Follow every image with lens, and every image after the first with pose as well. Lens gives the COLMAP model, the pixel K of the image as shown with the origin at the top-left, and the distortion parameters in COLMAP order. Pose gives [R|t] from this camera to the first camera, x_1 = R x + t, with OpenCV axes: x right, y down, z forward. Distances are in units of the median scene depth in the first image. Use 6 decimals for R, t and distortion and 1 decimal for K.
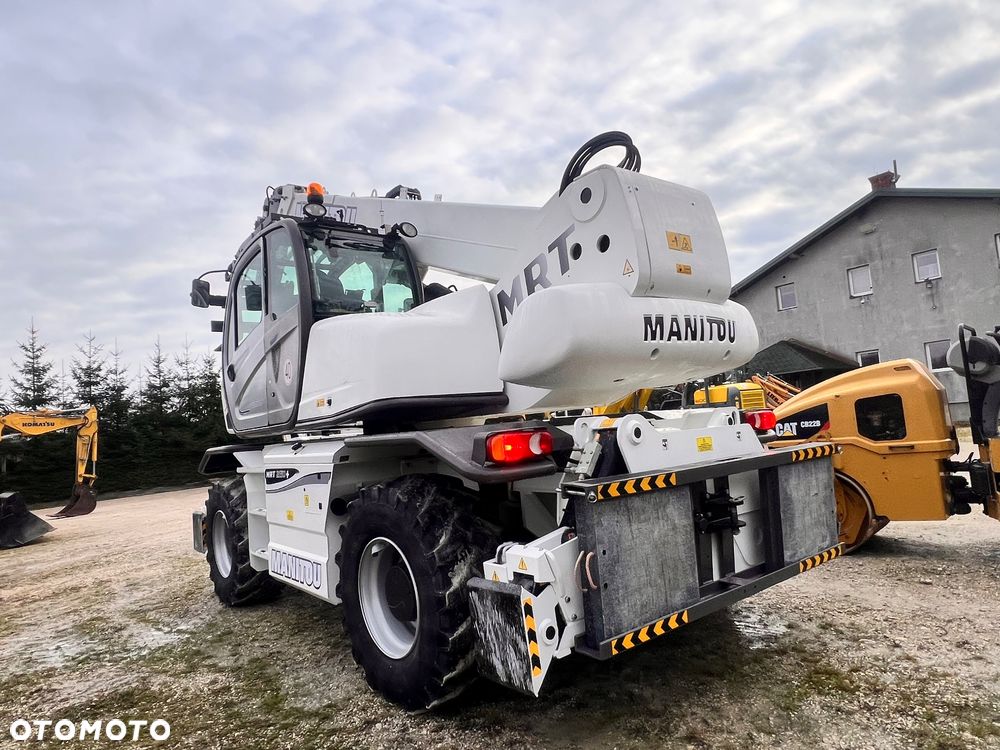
lens RADIAL K [[662.2, 0, 500.0], [0, 662.2, 375.0], [0, 0, 1]] dist [-0.000528, -0.000541]
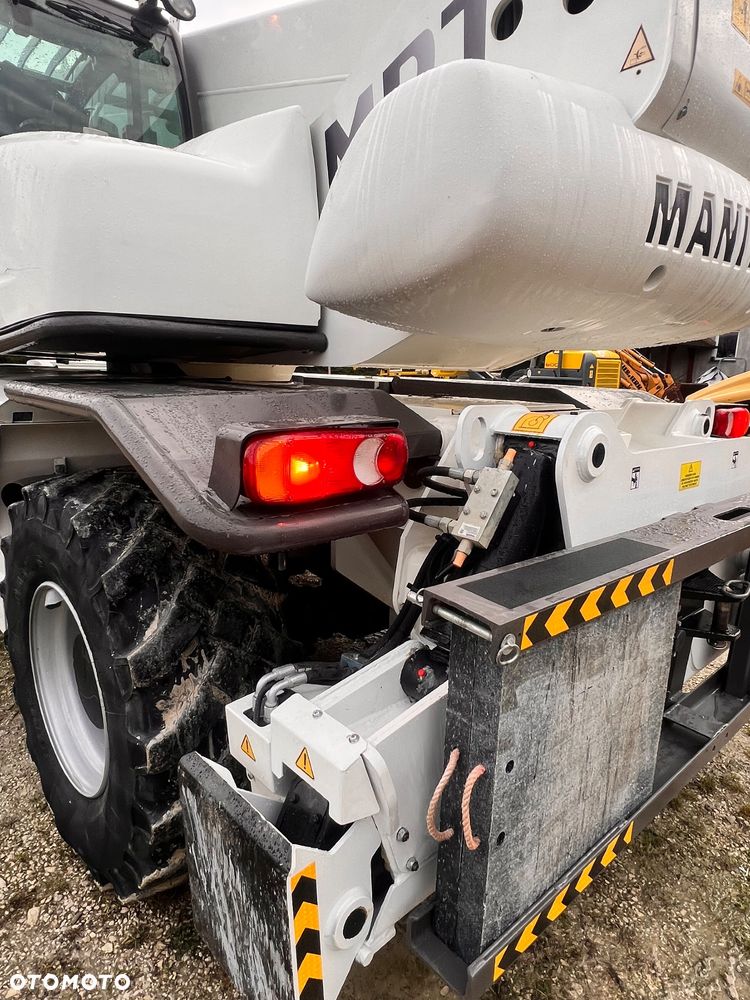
lens RADIAL K [[662.2, 0, 375.0], [0, 662.2, 500.0], [0, 0, 1]] dist [-0.000528, -0.000541]
pose [[0.991922, 0.094467, 0.084656, 0.023445], [-0.113888, 0.957108, 0.266410, 0.014223], [-0.055858, -0.273899, 0.960135, 0.561460]]
